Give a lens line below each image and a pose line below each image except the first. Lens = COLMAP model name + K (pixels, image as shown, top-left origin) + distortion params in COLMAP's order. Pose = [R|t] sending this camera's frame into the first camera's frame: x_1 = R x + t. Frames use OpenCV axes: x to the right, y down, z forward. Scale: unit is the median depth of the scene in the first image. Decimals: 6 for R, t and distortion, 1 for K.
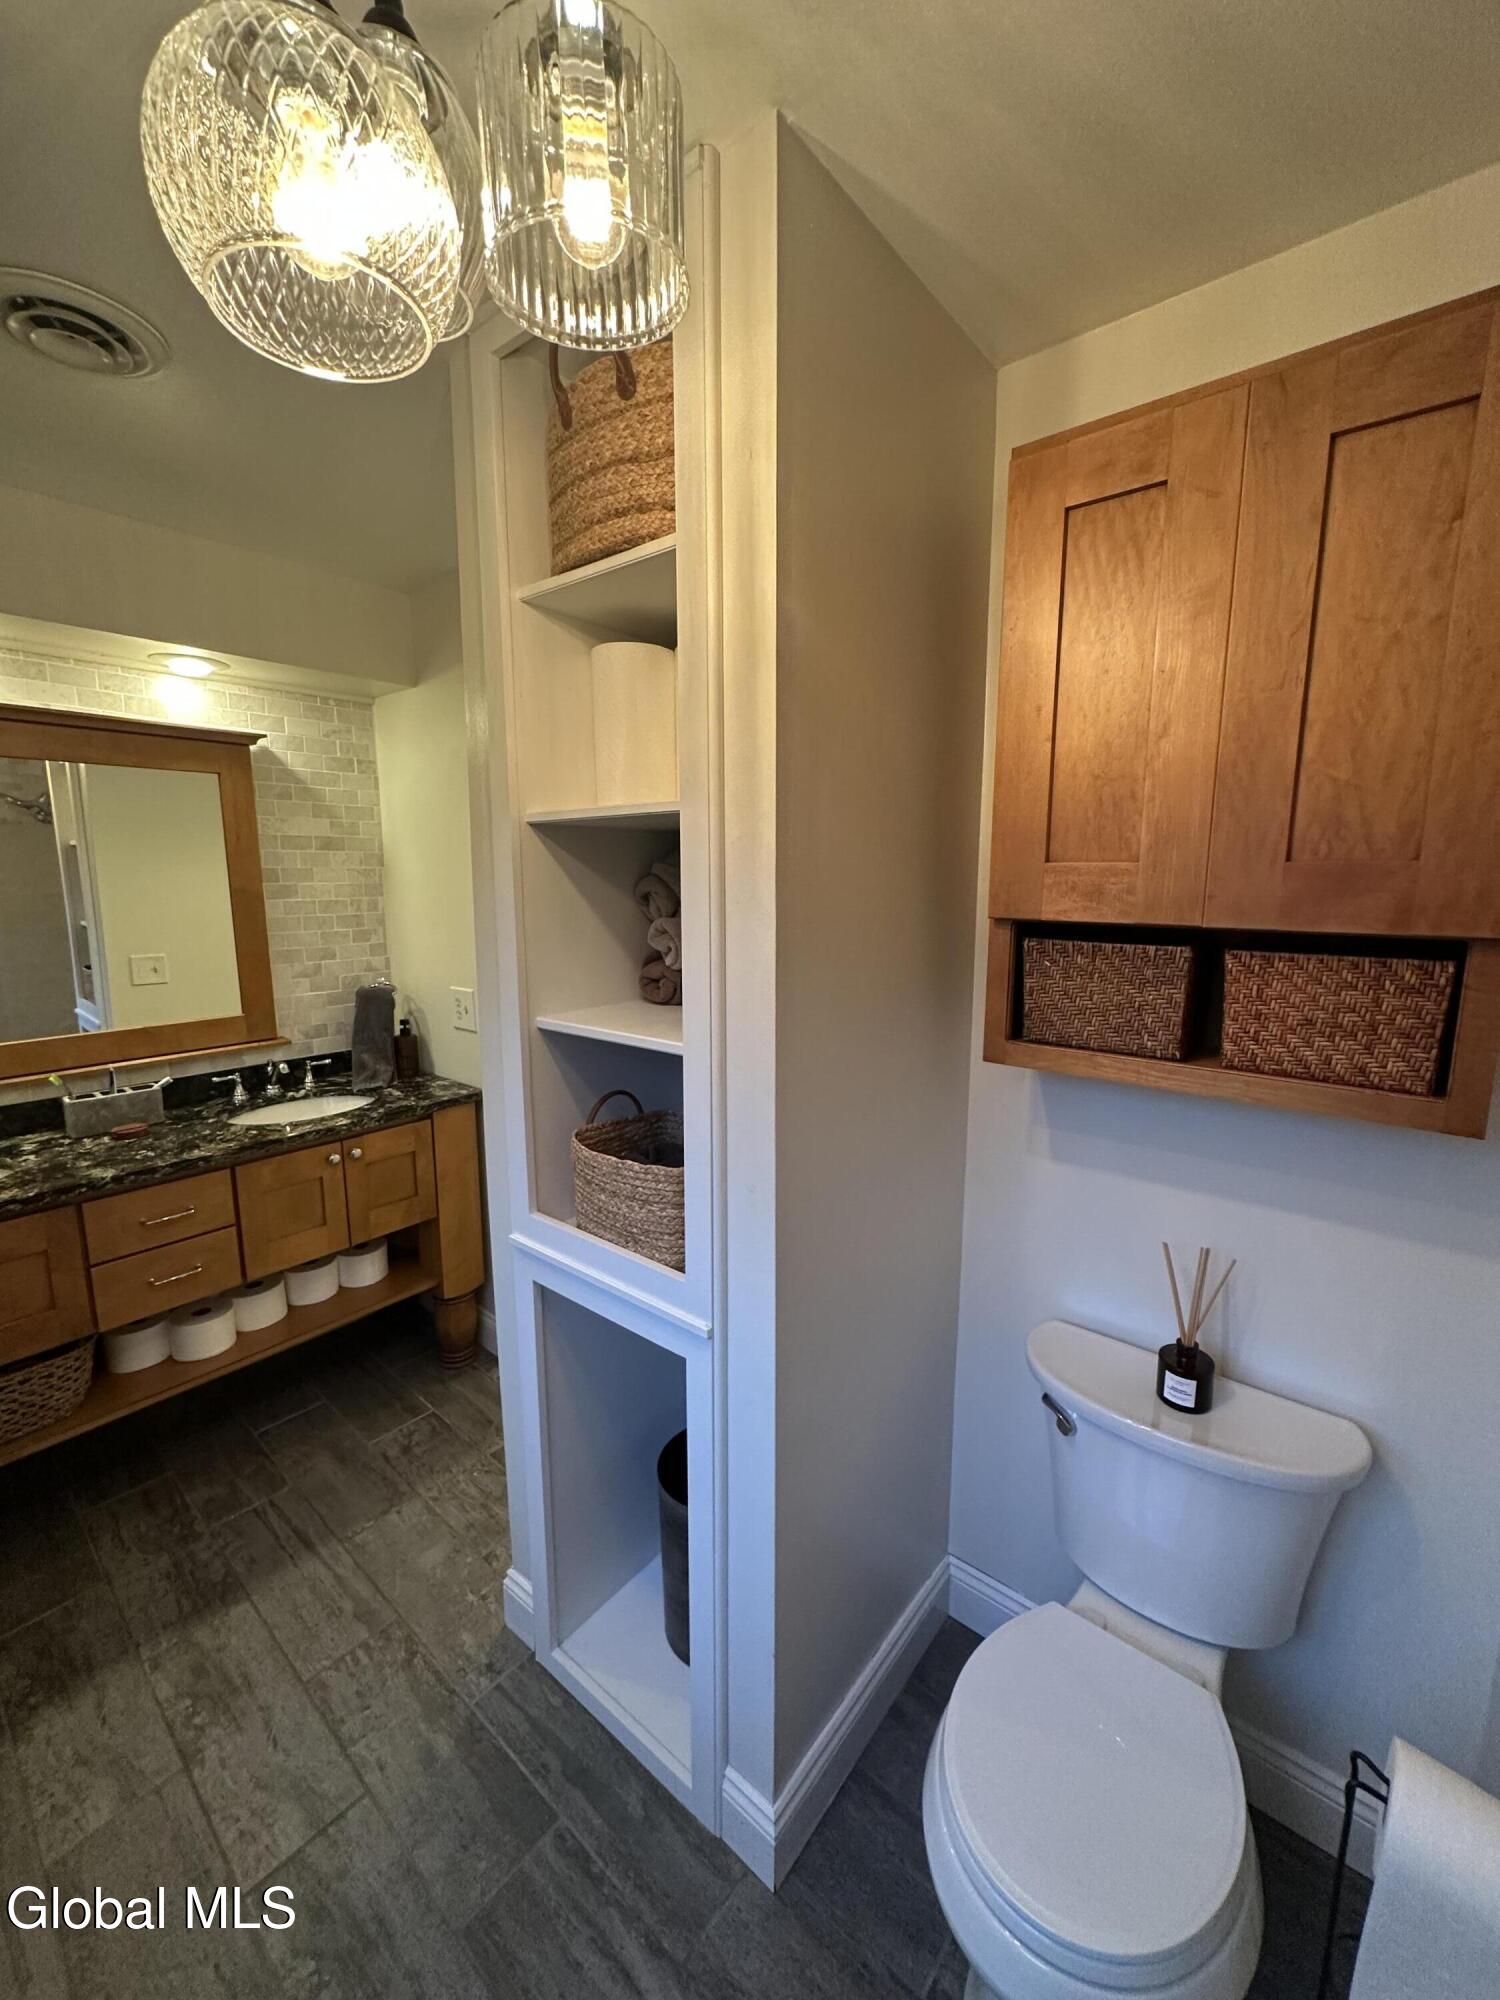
lens RADIAL K [[801.5, 0, 745.4], [0, 801.5, 995.1], [0, 0, 1]] dist [0.001878, -0.000472]
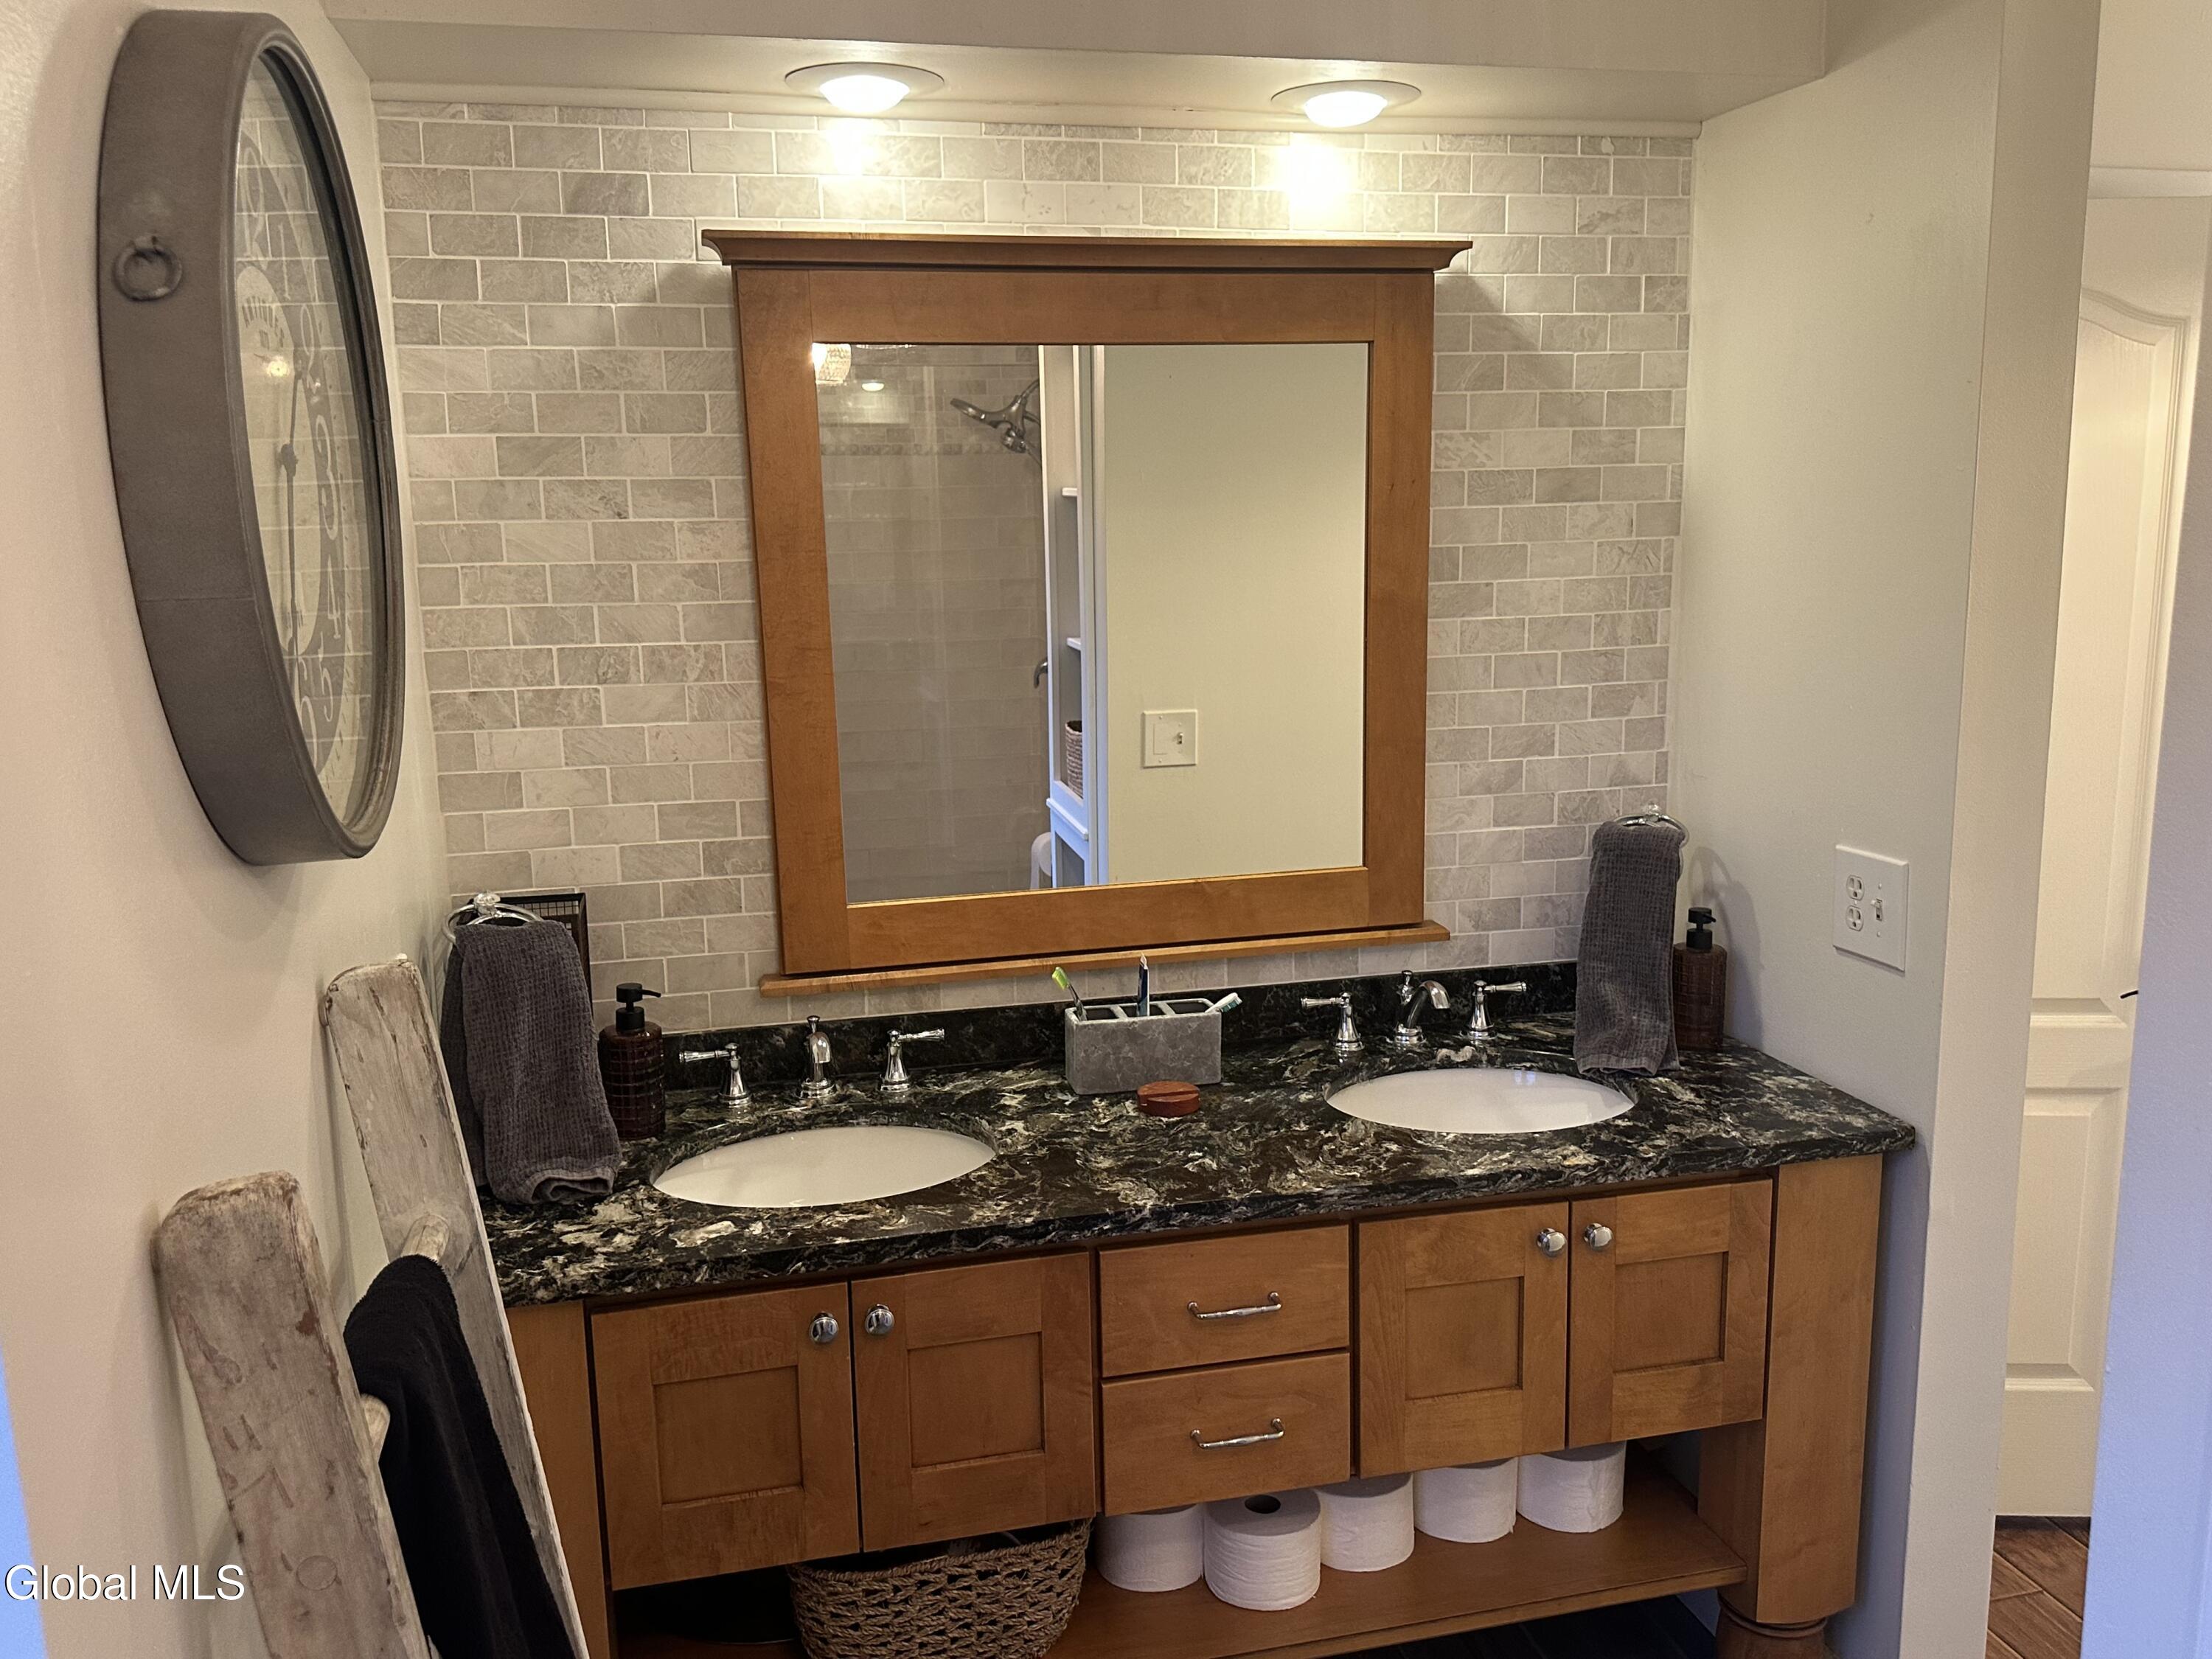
lens RADIAL K [[1753.7, 0, 1103.5], [0, 1753.7, 834.3], [0, 0, 1]] dist [0.078237, -0.011039]
pose [[0.803704, 0.089830, -0.588209, -0.159083], [-0.071837, 0.995957, 0.053944, -0.039671], [0.590677, -0.001100, 0.806908, 0.097018]]
